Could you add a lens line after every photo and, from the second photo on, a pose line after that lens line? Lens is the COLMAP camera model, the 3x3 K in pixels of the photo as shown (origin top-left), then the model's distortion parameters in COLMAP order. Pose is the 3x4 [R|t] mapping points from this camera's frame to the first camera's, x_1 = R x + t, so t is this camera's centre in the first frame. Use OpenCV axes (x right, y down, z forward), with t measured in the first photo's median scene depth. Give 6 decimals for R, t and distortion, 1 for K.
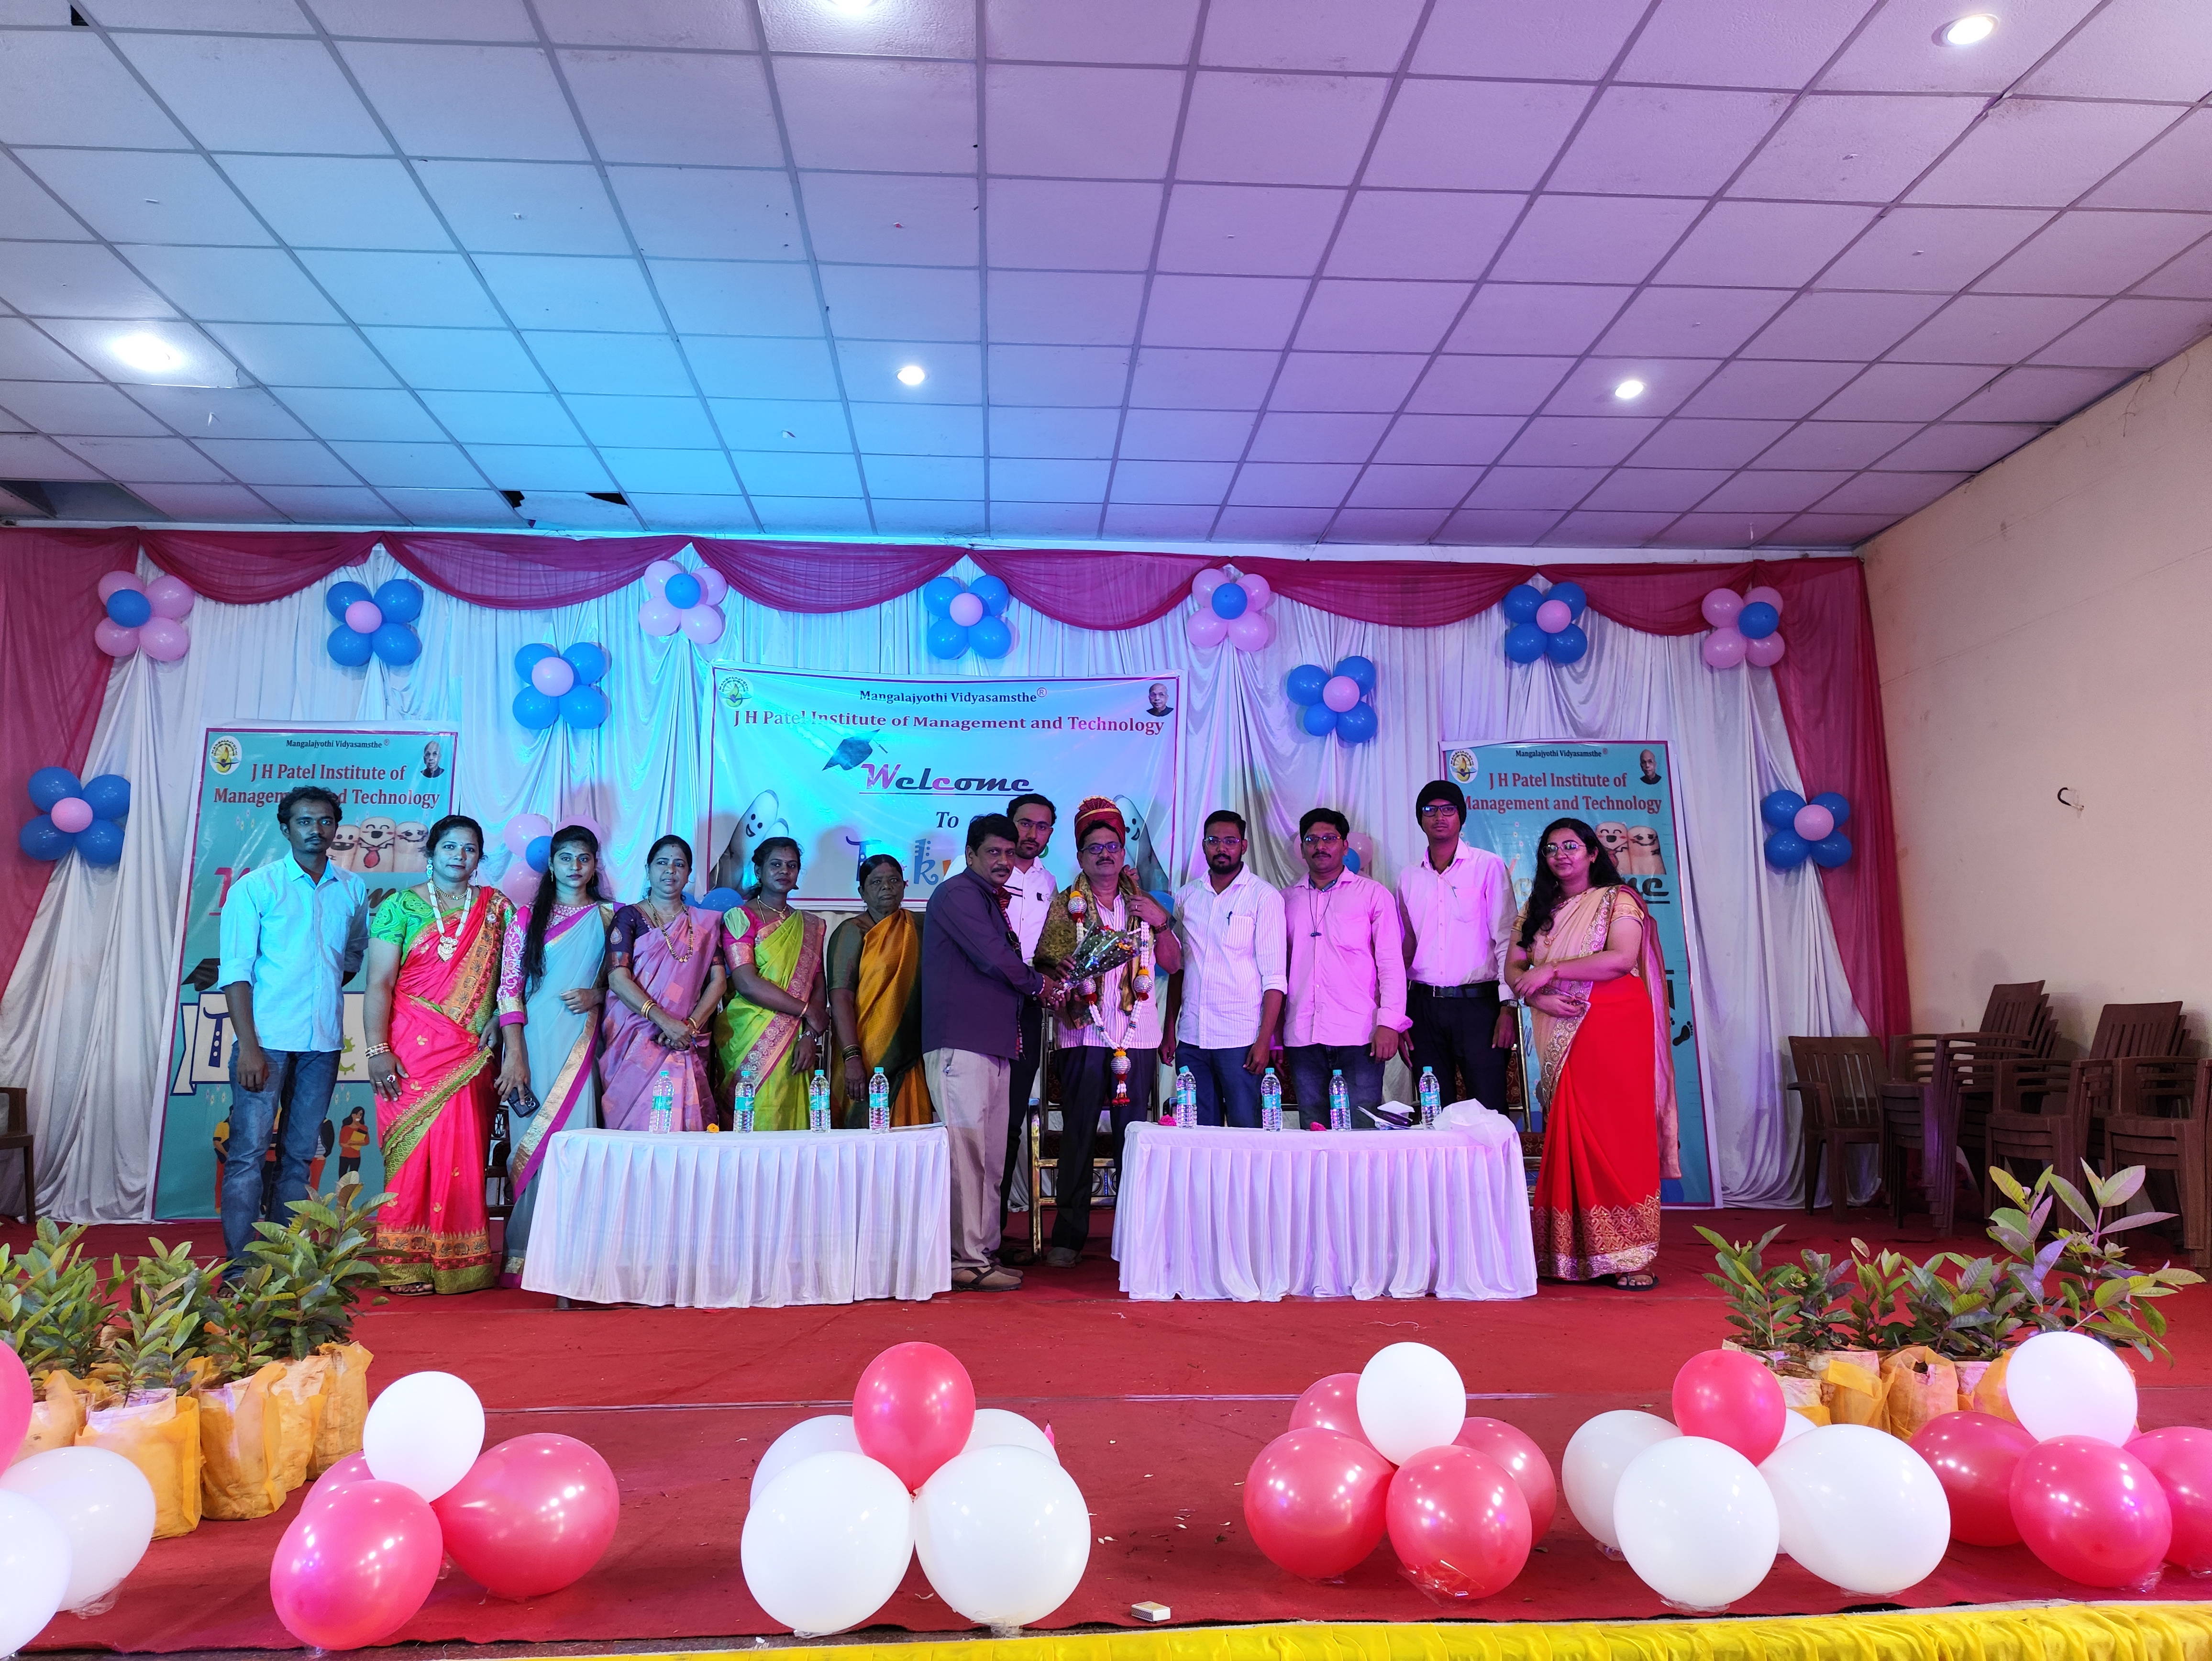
lens RADIAL K [[1617.0, 0, 1090.5], [0, 1617.0, 834.1], [0, 0, 1]] dist [0.038865, -0.047945]
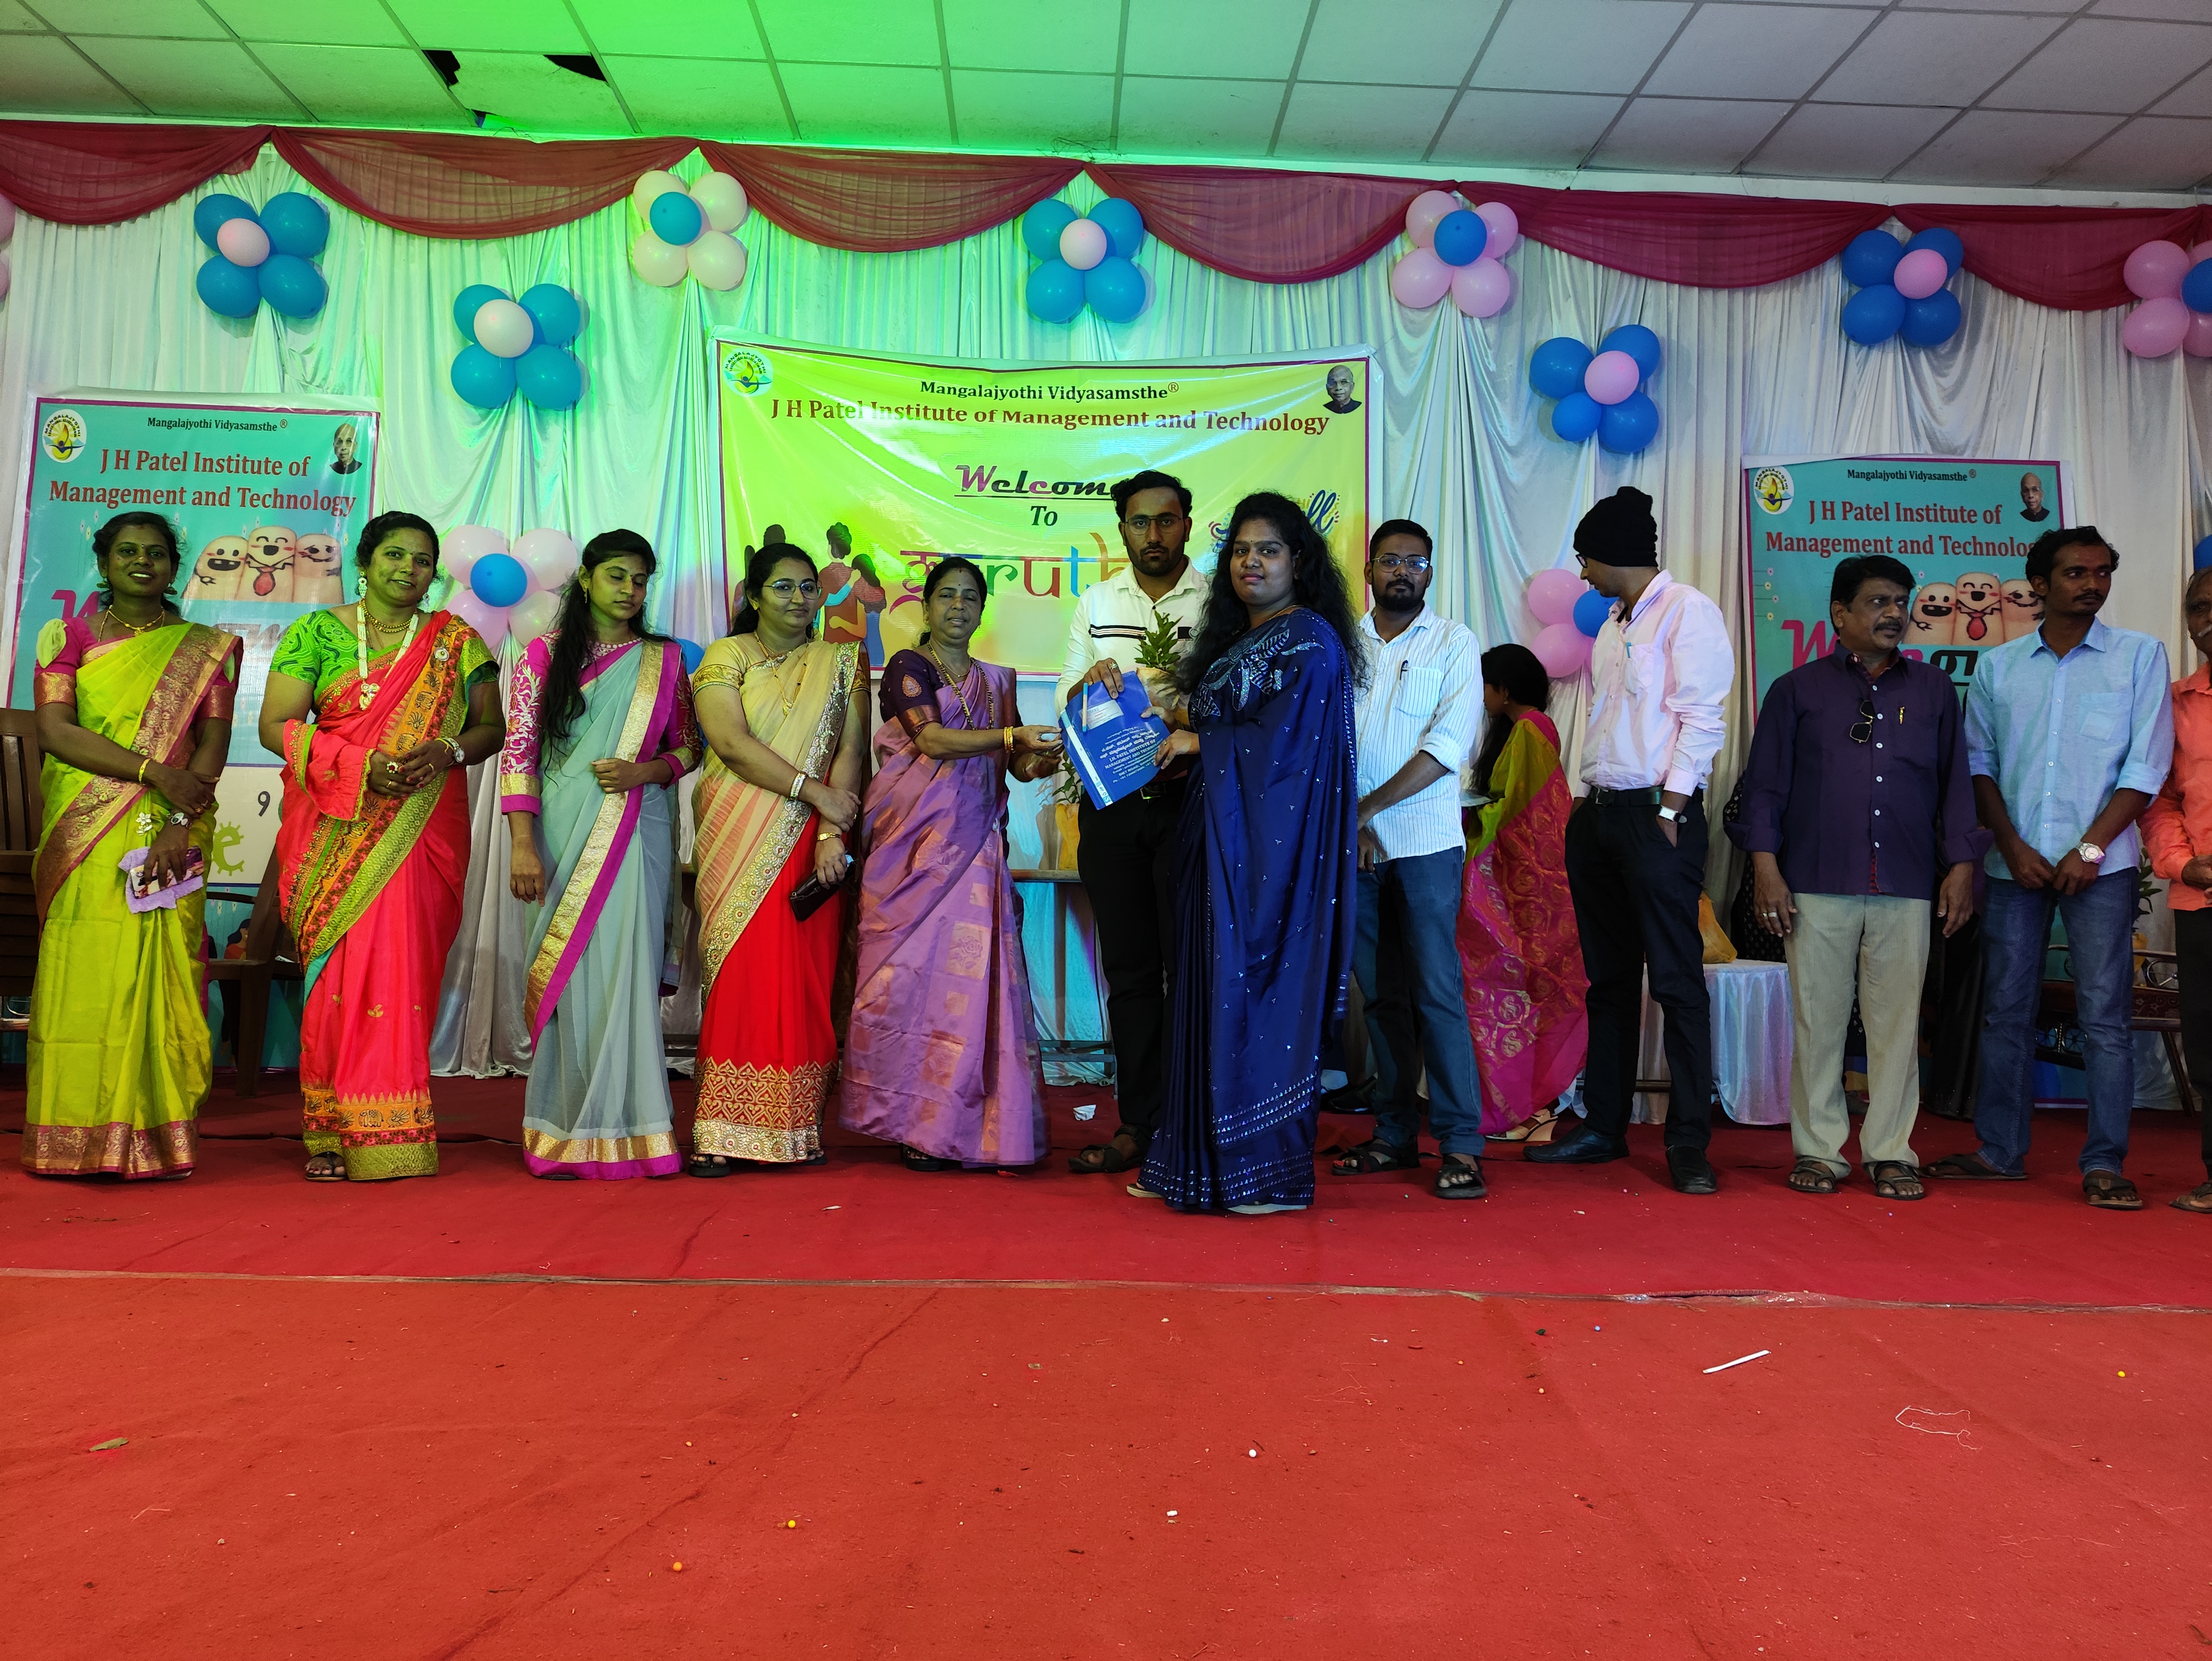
lens RADIAL K [[1617.0, 0, 1090.4], [0, 1617.0, 841.9], [0, 0, 1]] dist [0.038865, -0.047945]
pose [[0.999083, 0.024859, -0.034865, -0.042690], [-0.021036, 0.994142, 0.106013, 0.043828], [0.037296, -0.105182, 0.993753, 0.268866]]
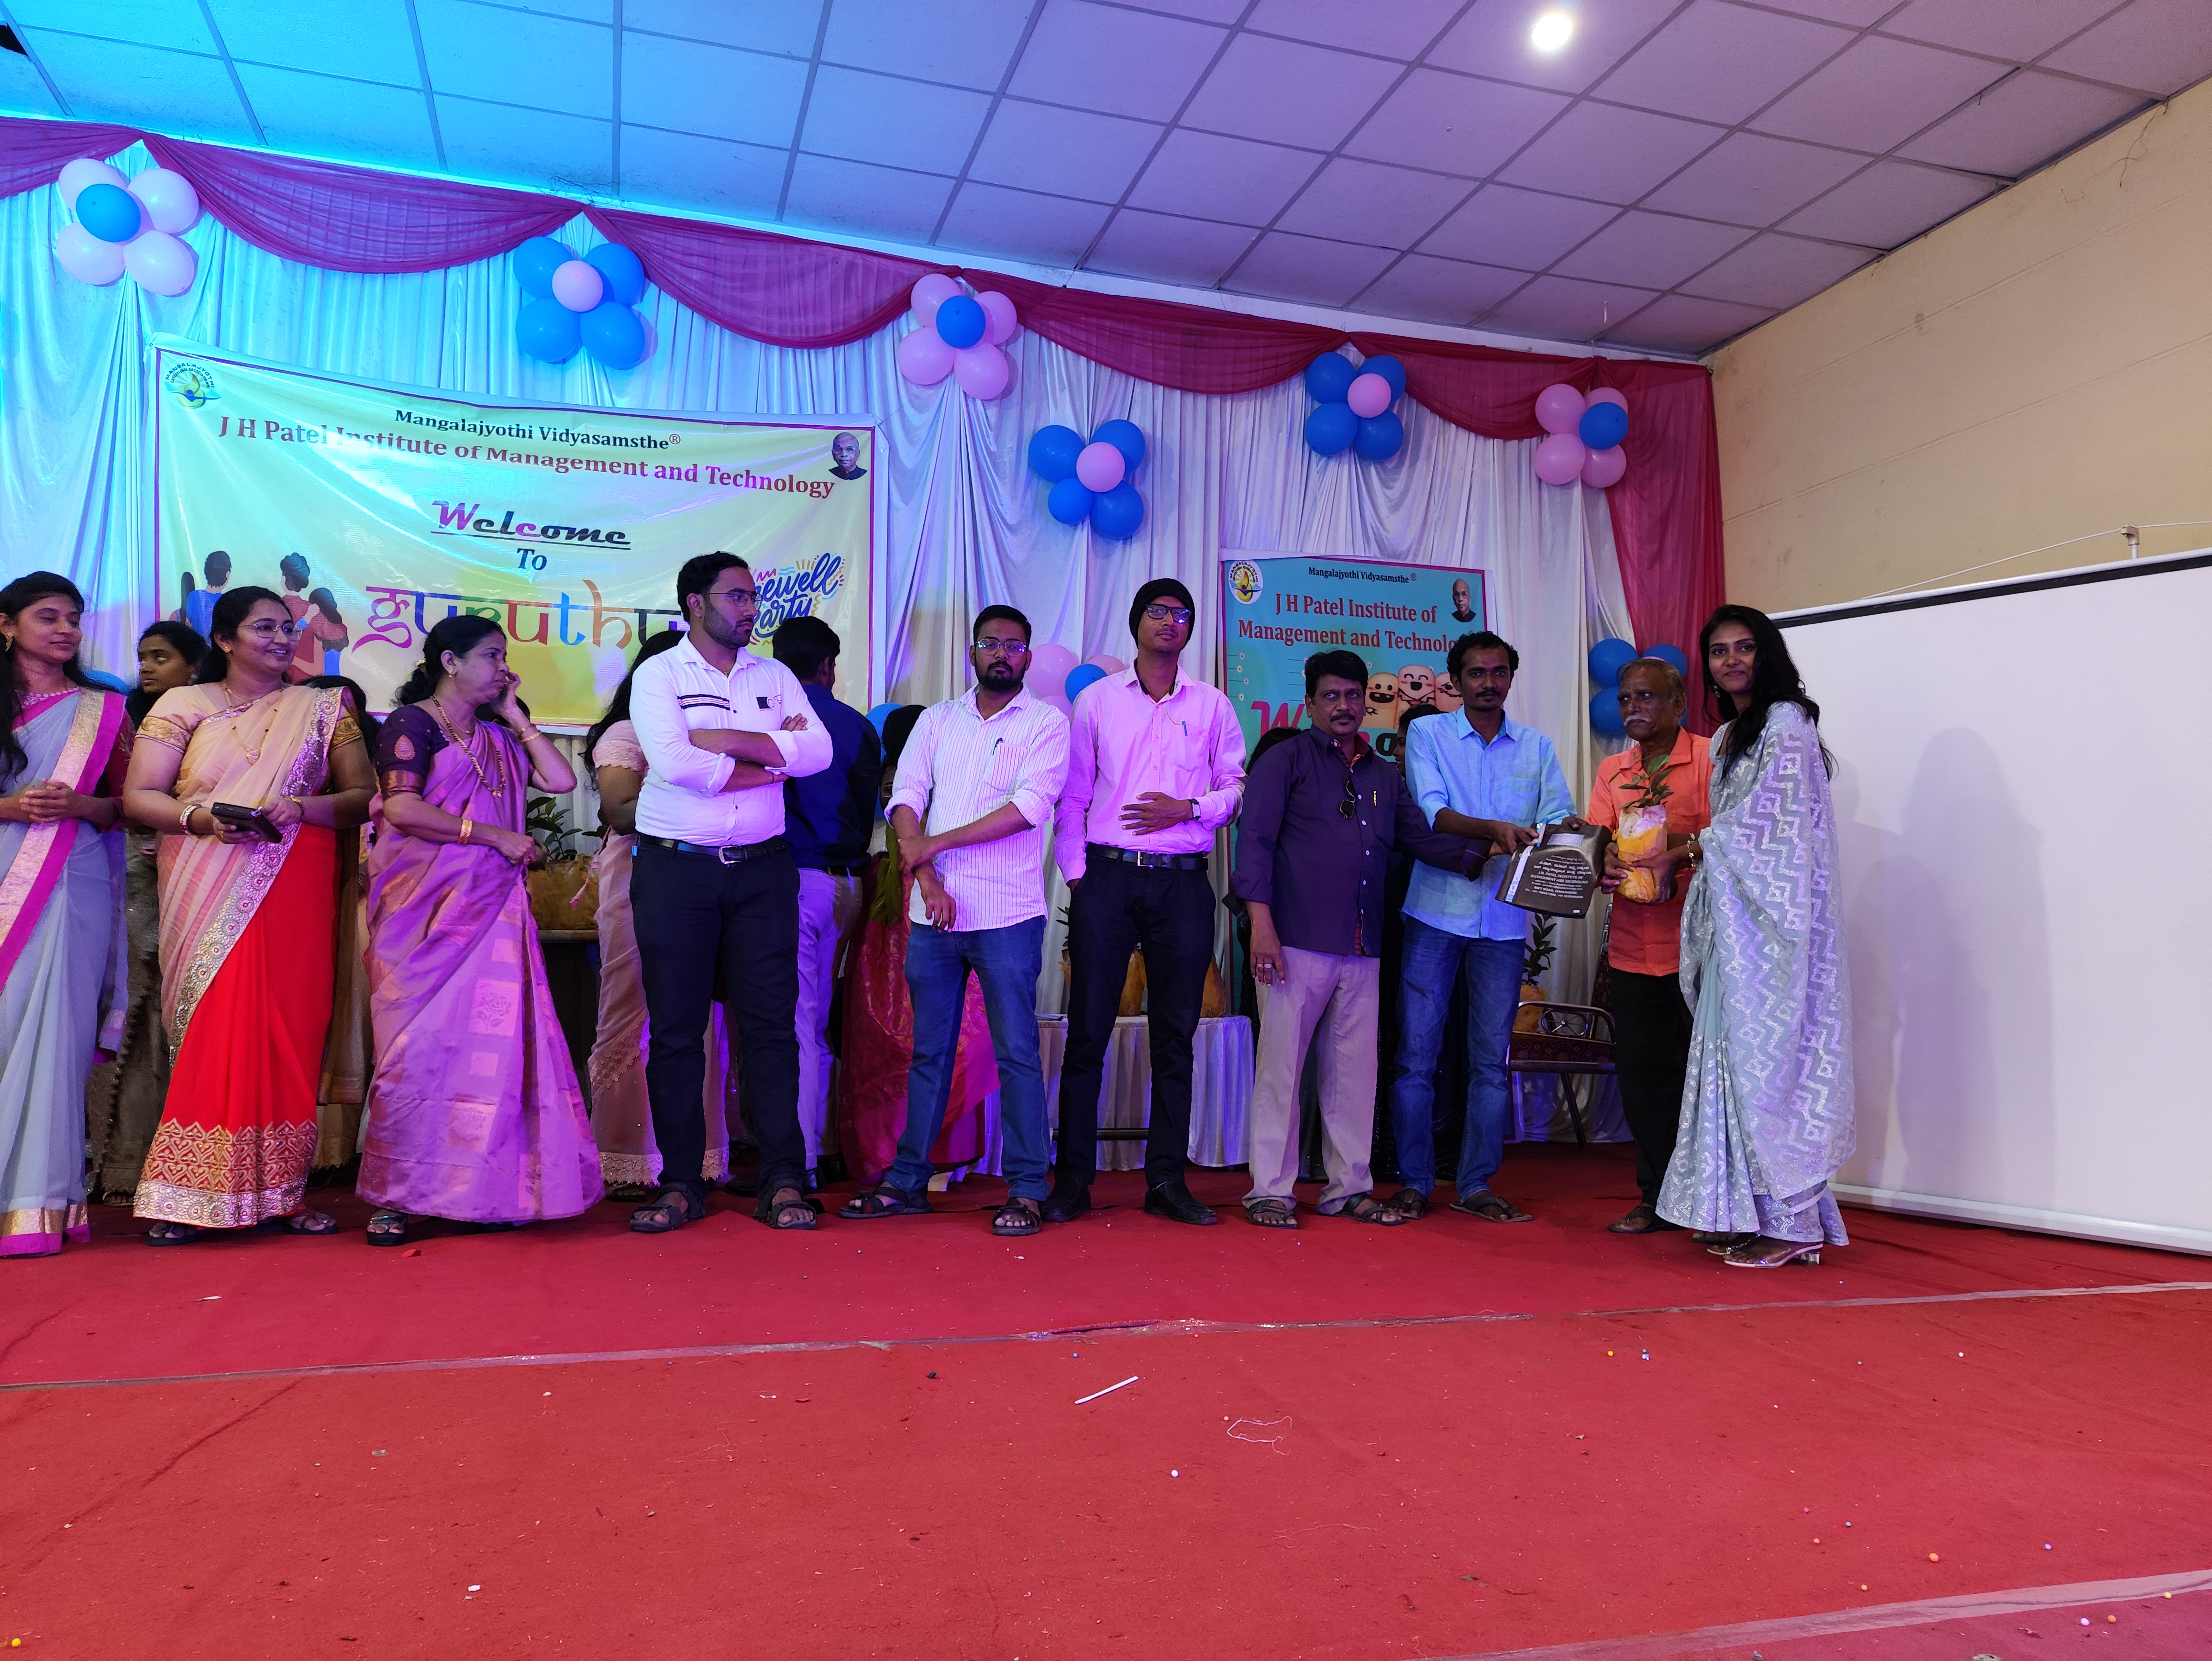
lens RADIAL K [[1617.0, 0, 1101.0], [0, 1617.0, 848.5], [0, 0, 1]] dist [0.038865, -0.047945]
pose [[0.972397, 0.039240, 0.230011, -0.011167], [-0.054708, 0.996621, 0.061262, 0.043398], [-0.226830, -0.072155, 0.971258, 0.260895]]
